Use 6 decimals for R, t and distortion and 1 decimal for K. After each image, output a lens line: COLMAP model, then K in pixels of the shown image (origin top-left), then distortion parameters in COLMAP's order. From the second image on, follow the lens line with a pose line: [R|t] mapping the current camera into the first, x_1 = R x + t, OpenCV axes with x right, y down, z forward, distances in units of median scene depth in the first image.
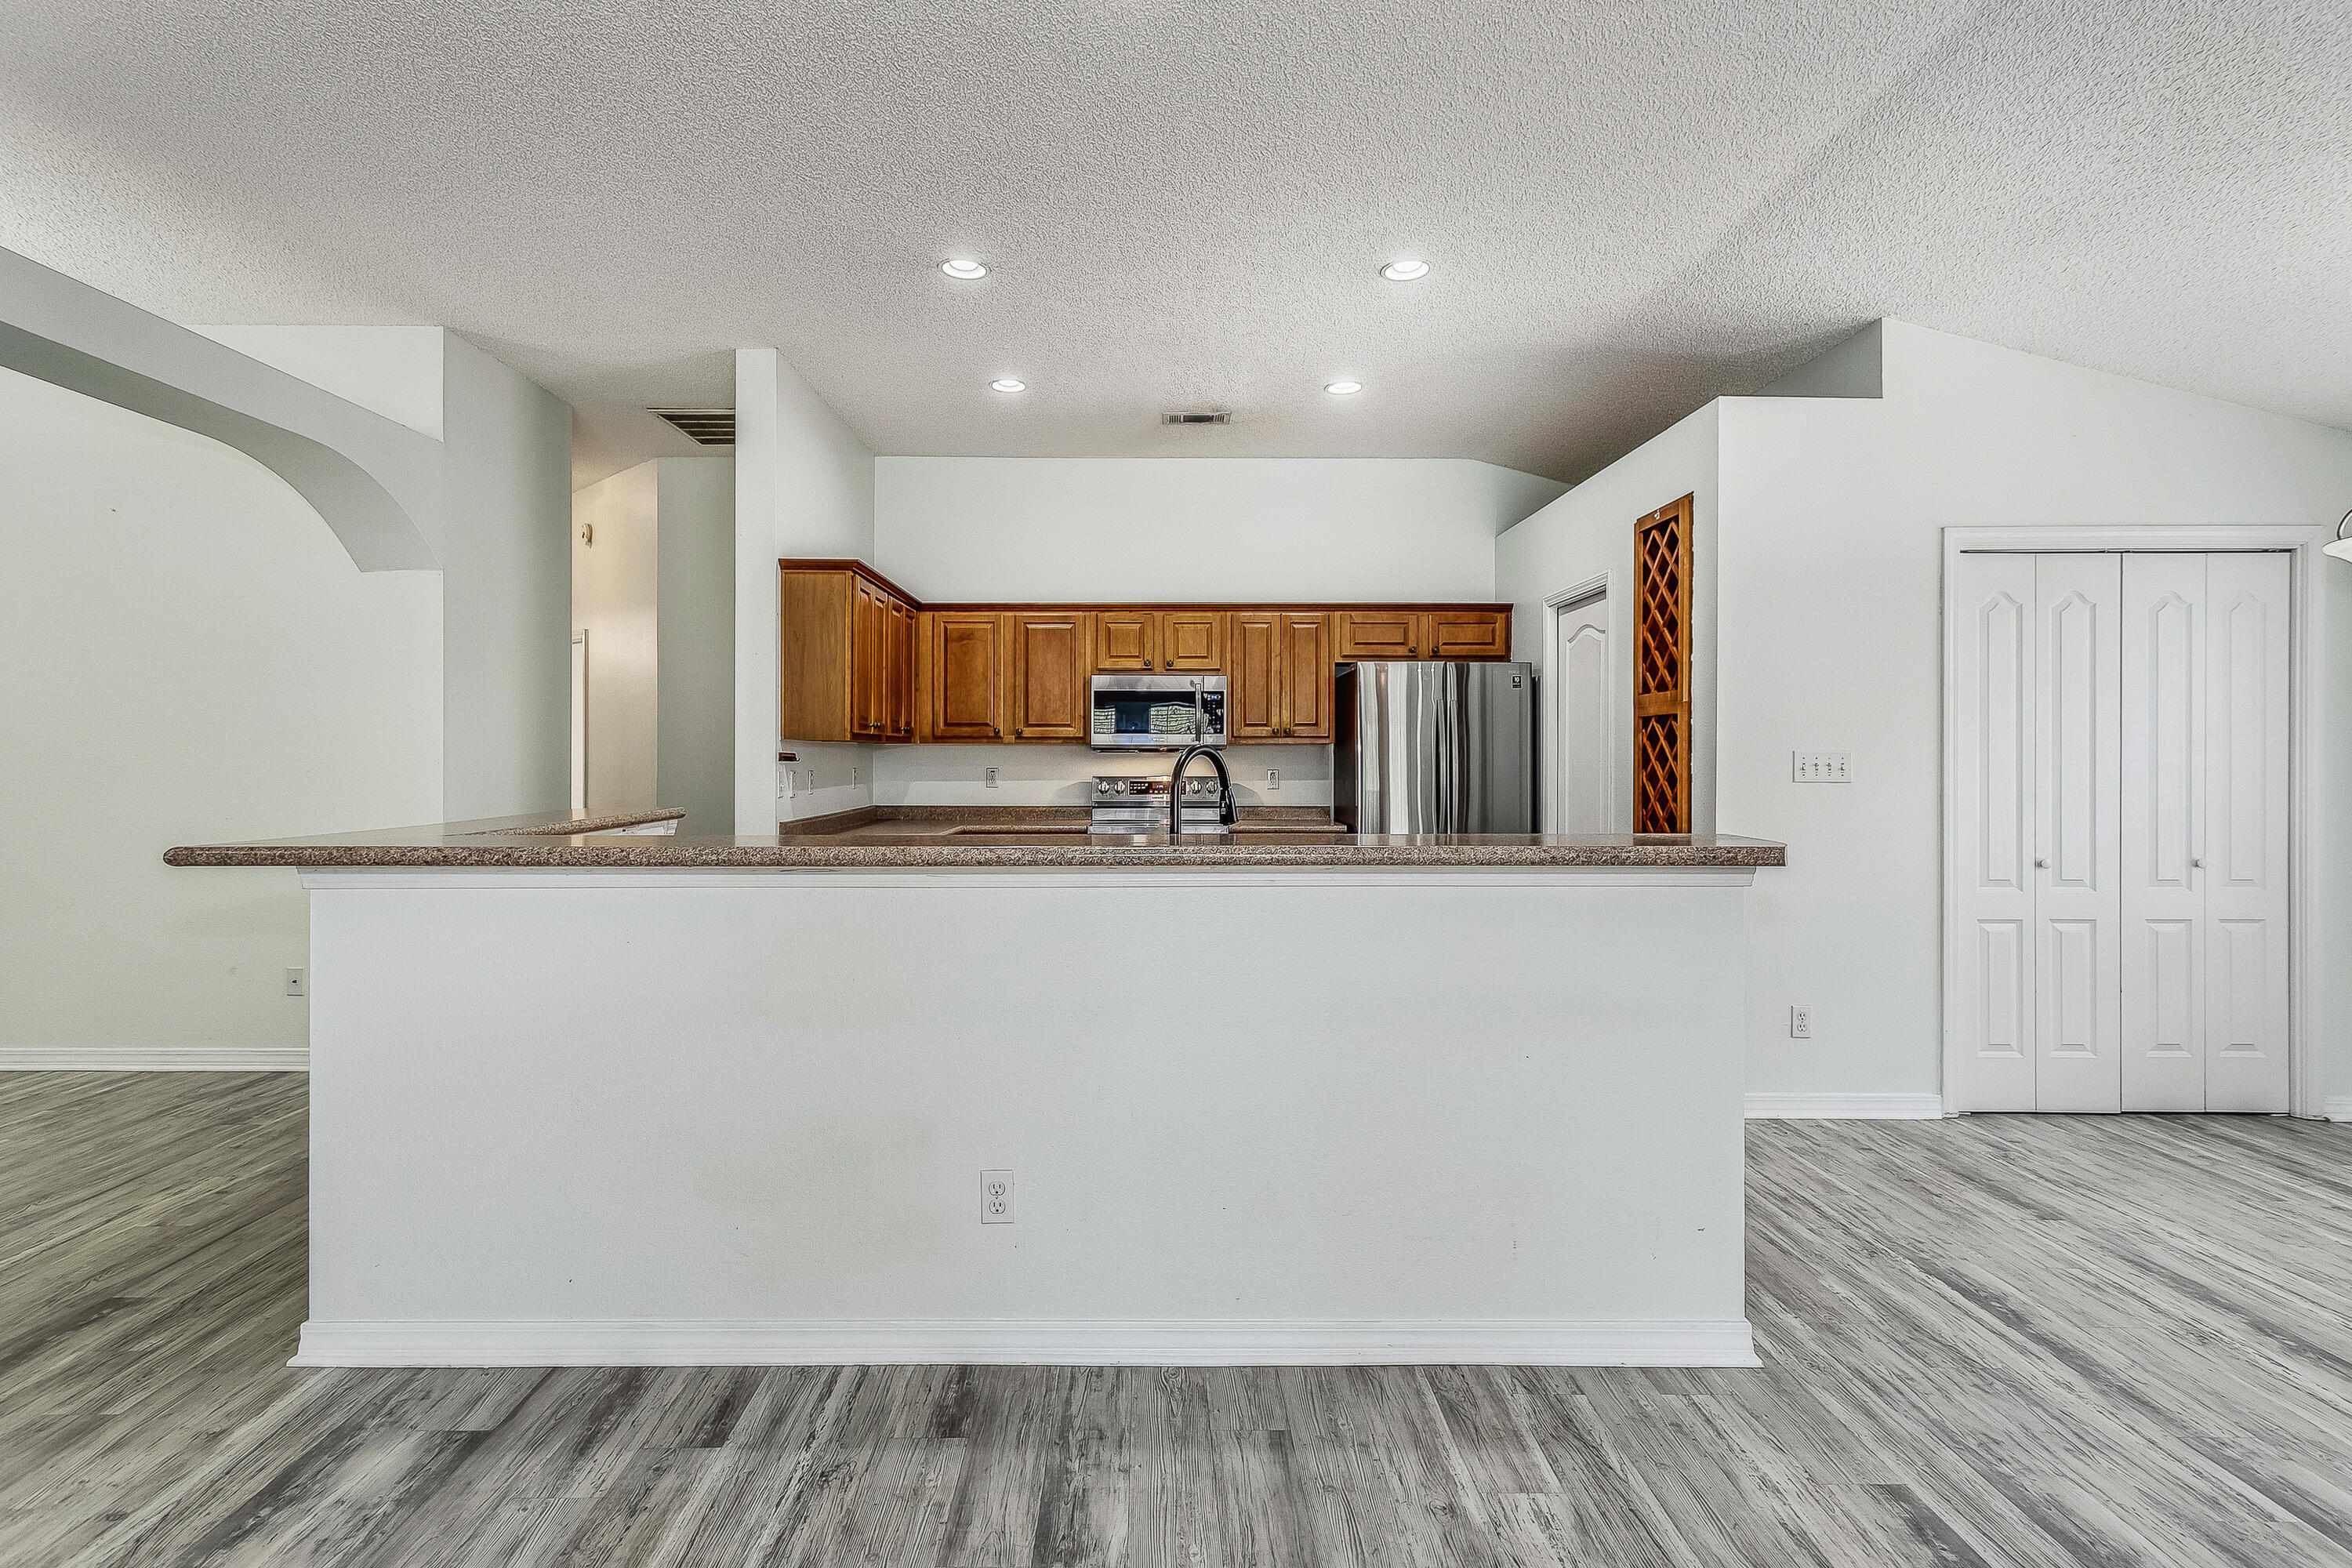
lens RADIAL K [[1171.4, 0, 1145.7], [0, 1171.4, 754.6], [0, 0, 1]] dist [0.003431, -0.000247]
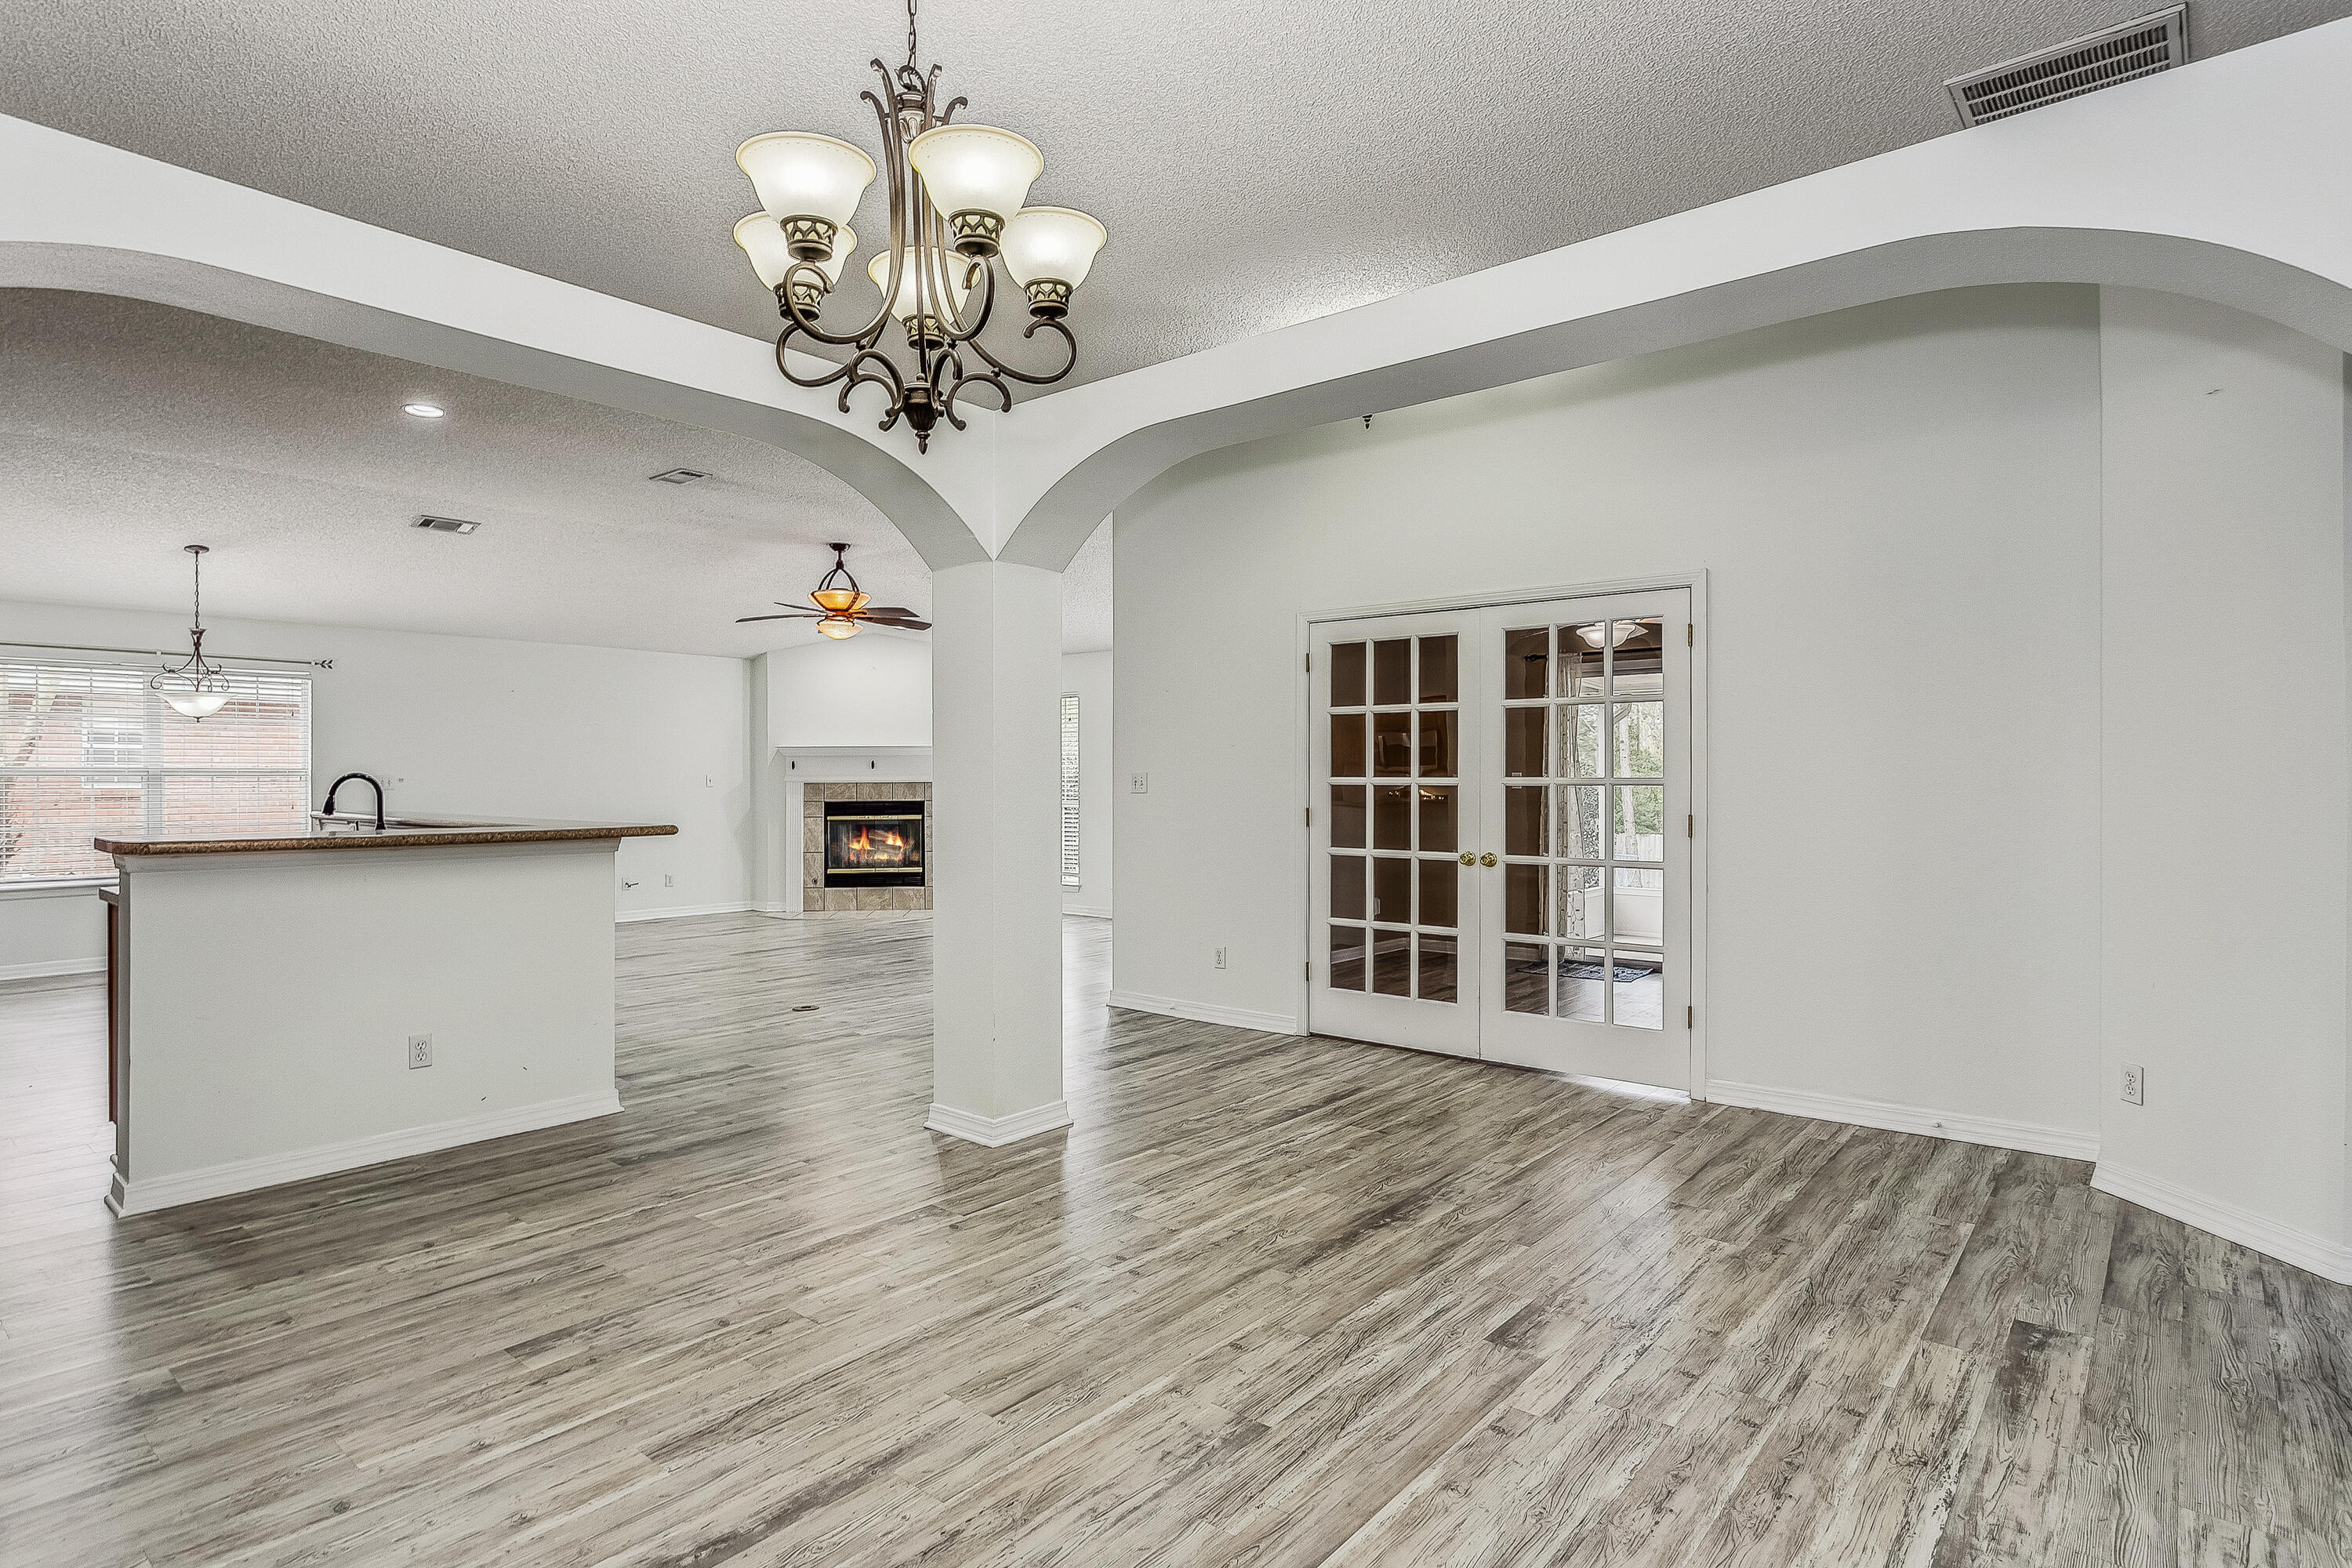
lens RADIAL K [[1213.9, 0, 1168.8], [0, 1213.9, 778.2], [0, 0, 1]] dist [-0.004761, 0.001449]
pose [[-0.763793, -0.000658, 0.645461, -1.417048], [0.000304, 0.999999, 0.001379, -0.000643], [-0.645462, 0.001250, -0.763792, 1.032659]]
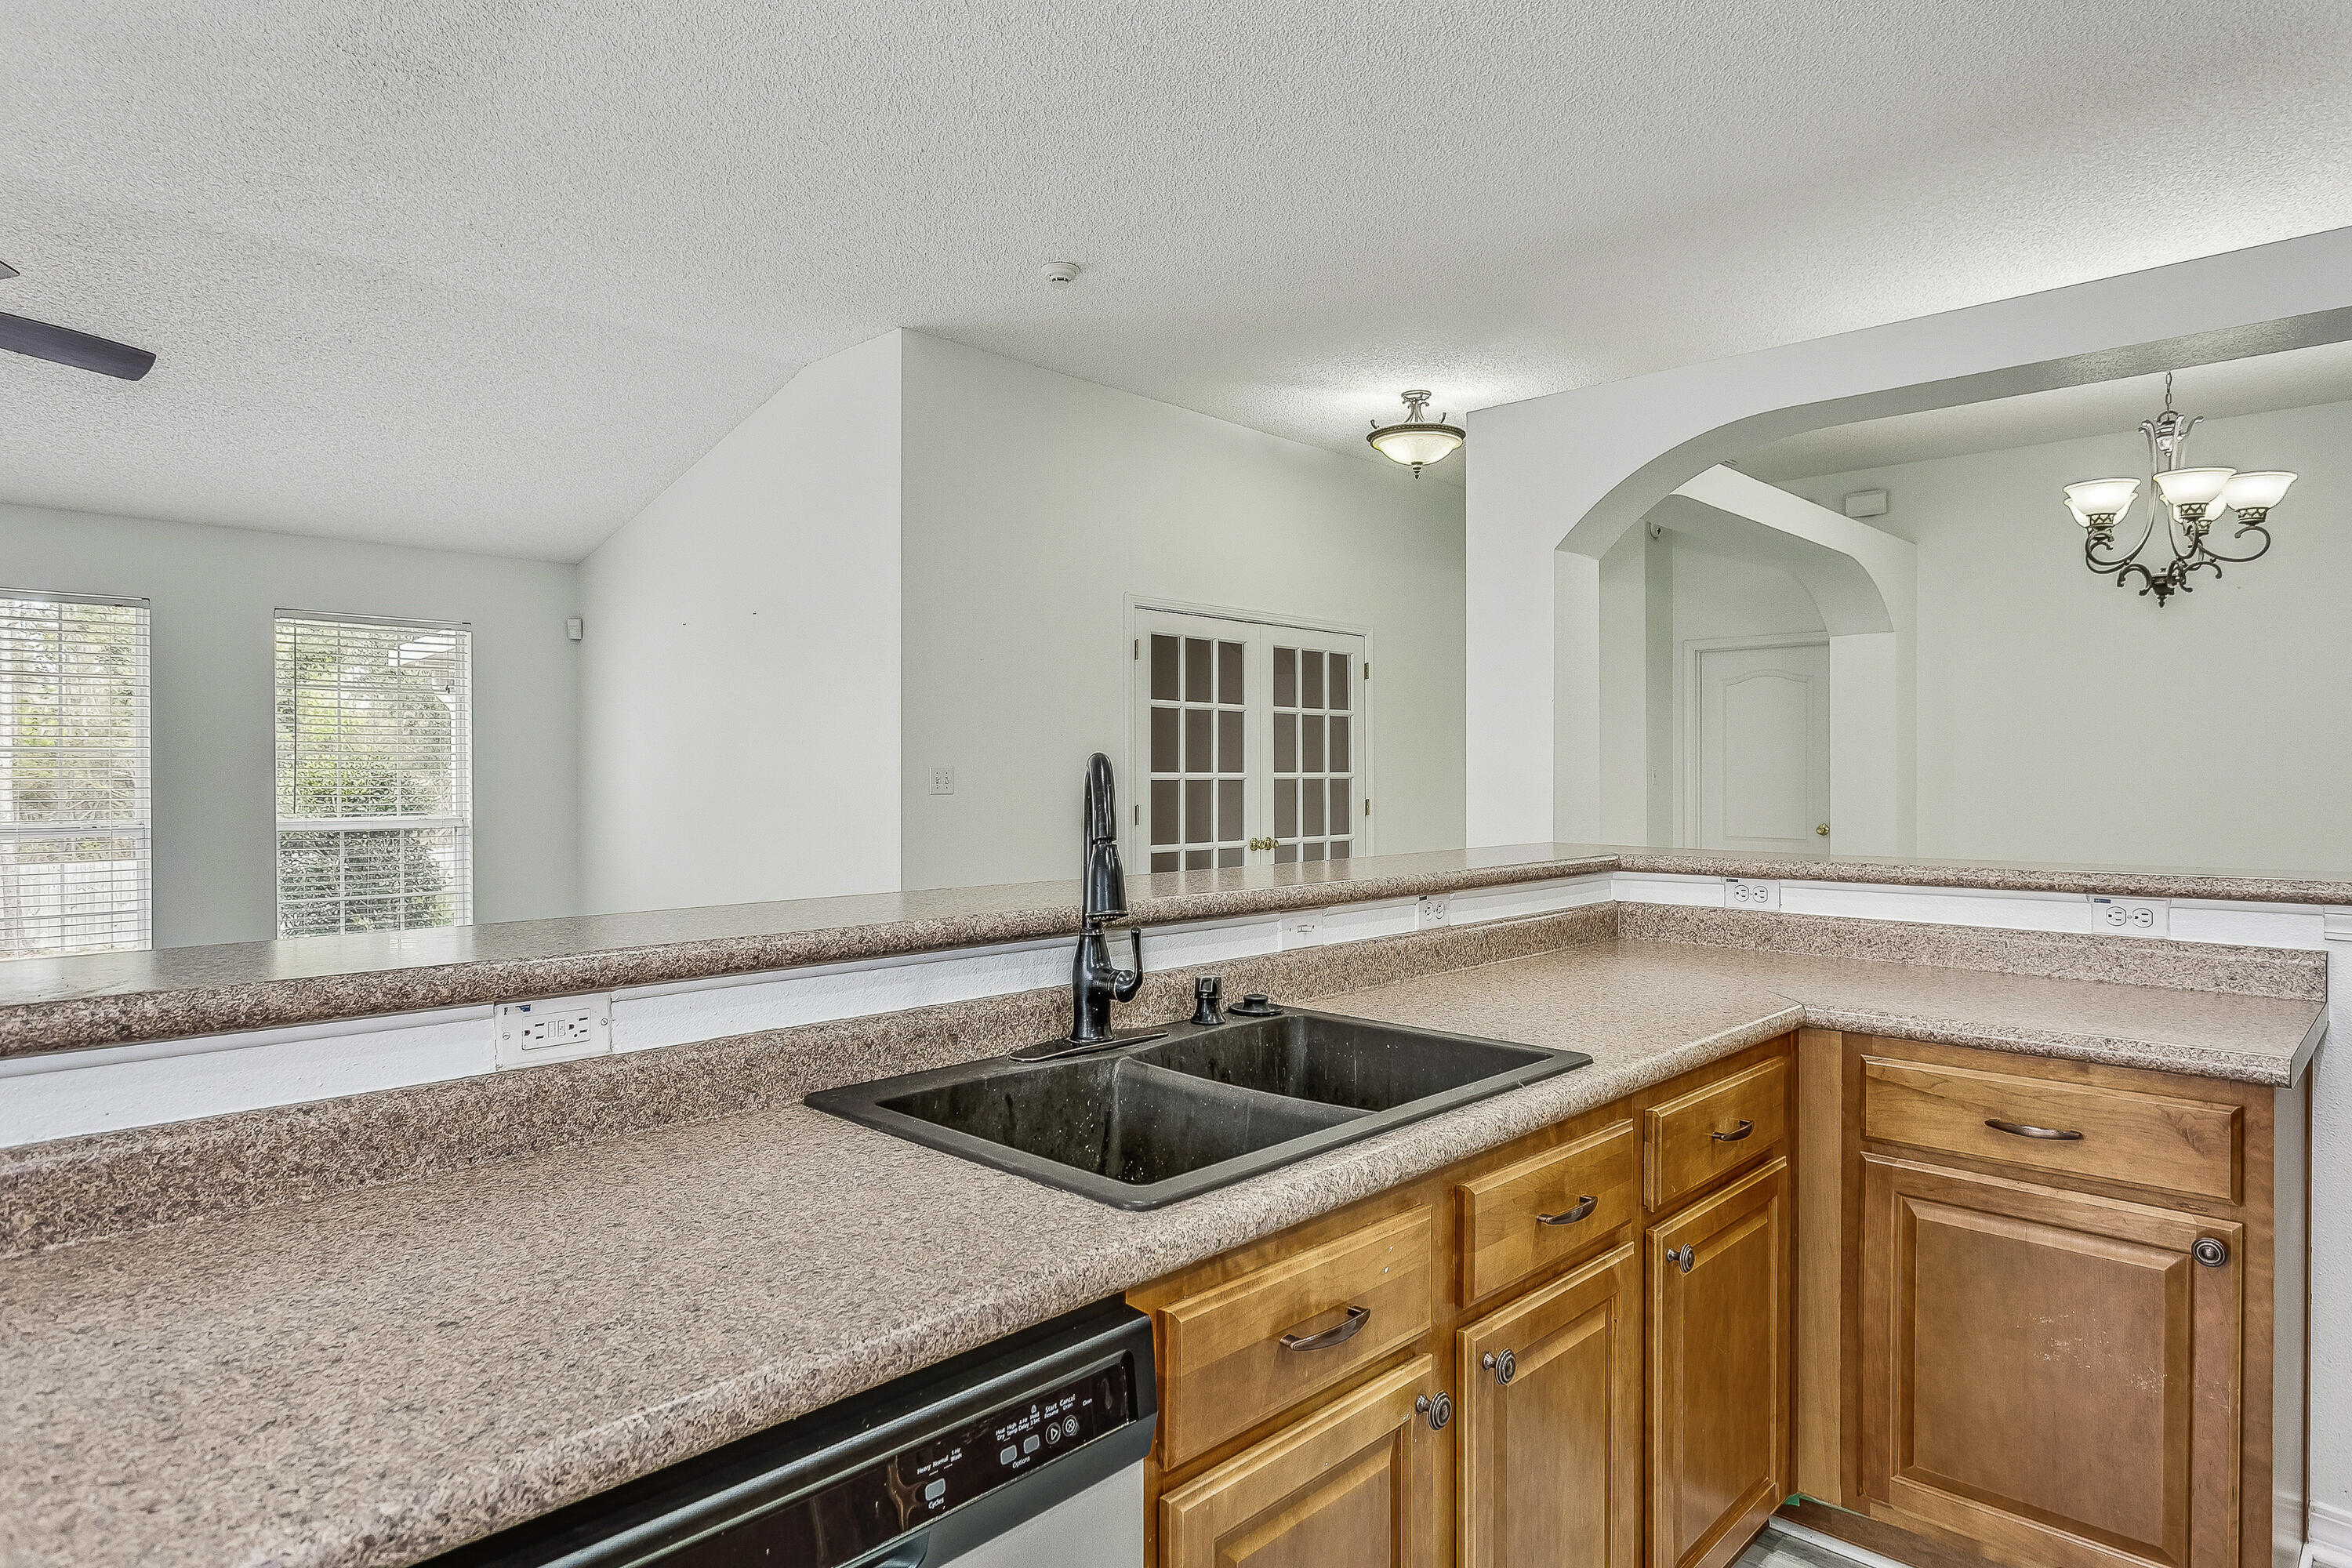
lens RADIAL K [[1339.9, 0, 1176.0], [0, 1339.9, 784.0], [0, 0, 1]] dist [-0.032681, -0.000396]
pose [[-0.691580, 0.005442, -0.722279, 0.269060], [-0.002588, 0.999947, 0.010012, -0.001167], [0.722295, 0.008793, -0.691529, 0.898800]]
